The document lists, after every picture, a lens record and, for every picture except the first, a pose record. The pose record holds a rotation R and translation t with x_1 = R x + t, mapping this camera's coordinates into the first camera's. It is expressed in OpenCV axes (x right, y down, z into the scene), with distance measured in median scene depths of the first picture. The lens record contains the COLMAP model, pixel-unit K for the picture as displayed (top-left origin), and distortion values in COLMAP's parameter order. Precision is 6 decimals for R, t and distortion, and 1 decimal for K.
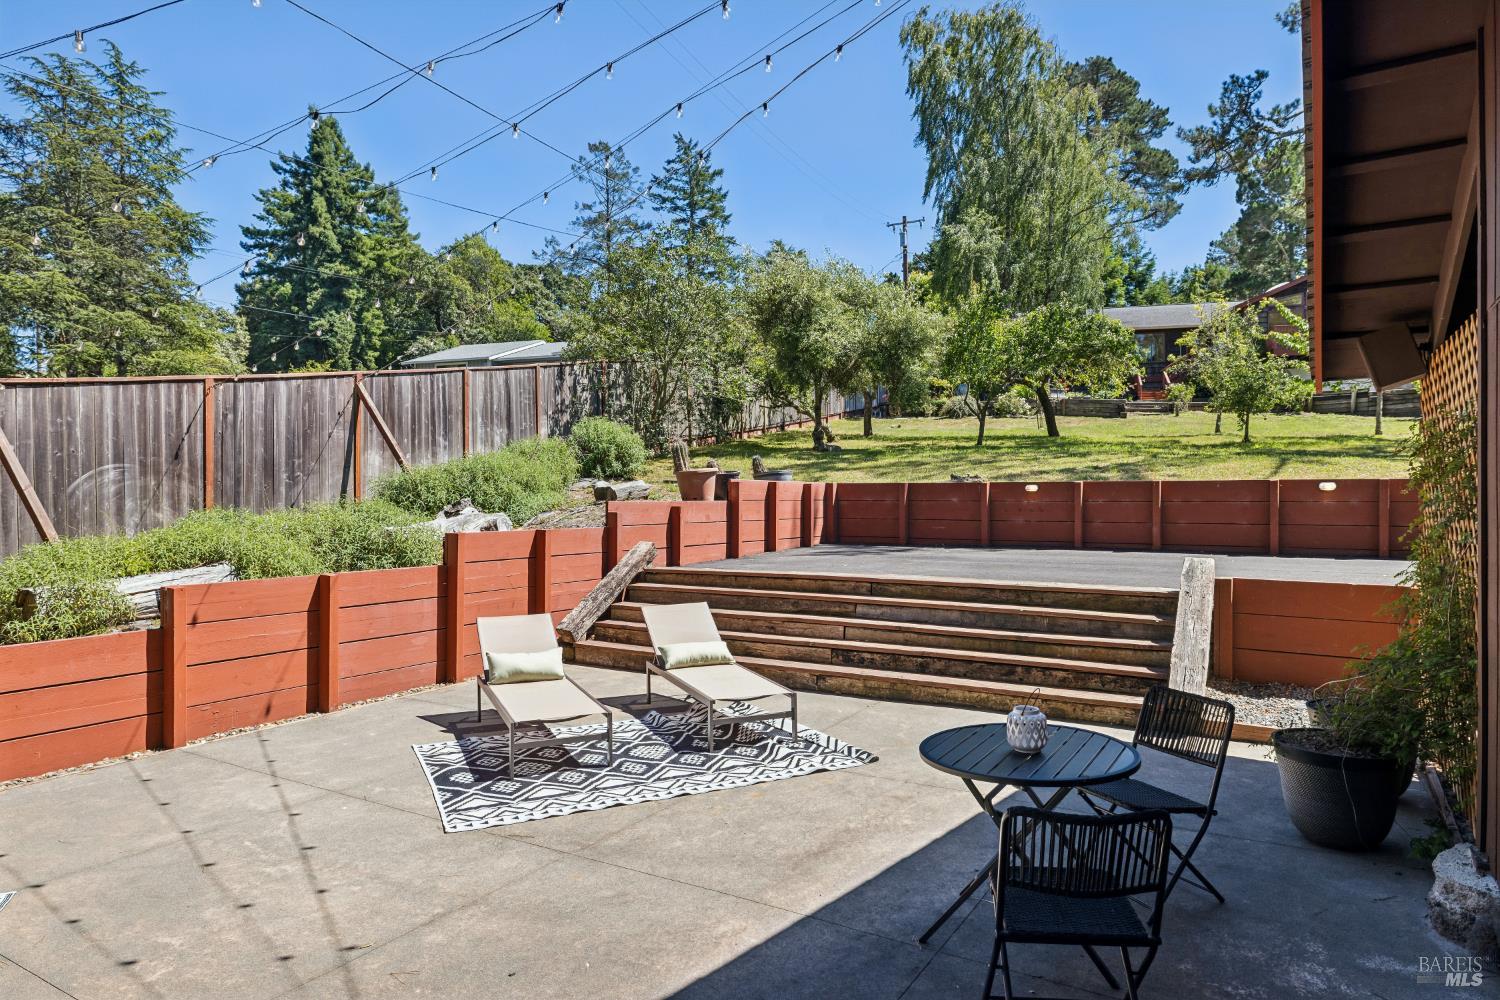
lens RADIAL K [[931.7, 0, 750.0], [0, 931.7, 500.0], [0, 0, 1]] dist [-0.004597, 0.000365]
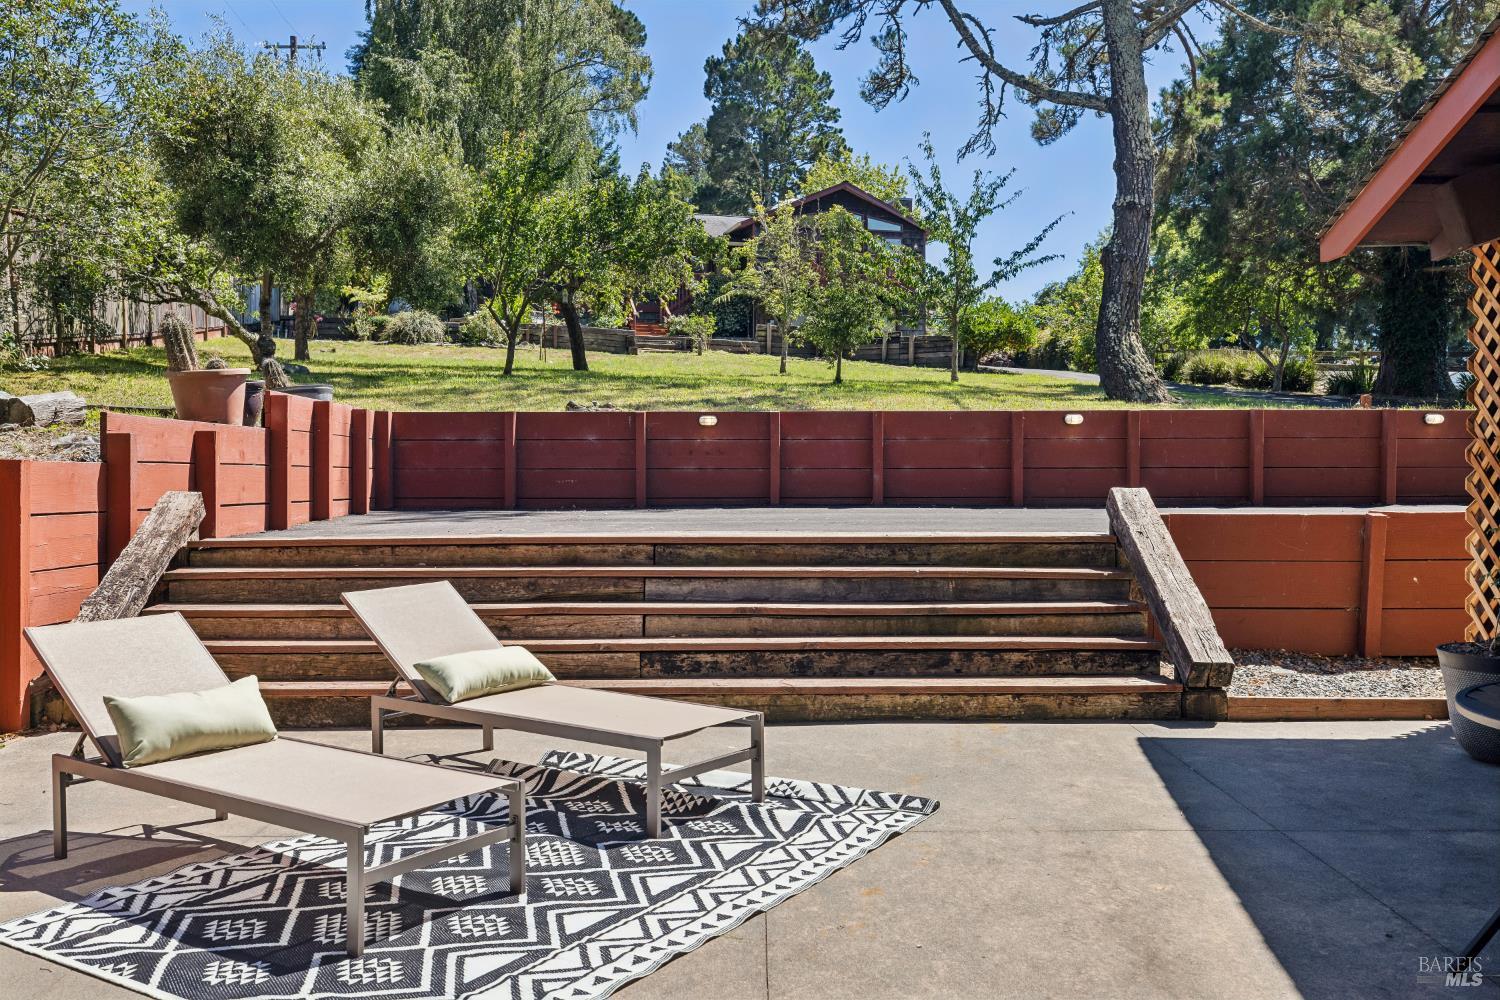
lens RADIAL K [[1314.7, 0, 750.0], [0, 1314.7, 500.0], [0, 0, 1]] dist [-0.003572, 0.020047]
pose [[0.853129, -0.011593, 0.521571, -0.310000], [0.004083, 0.999871, 0.015546, 0.053909], [-0.521684, -0.011133, 0.853066, 0.269553]]
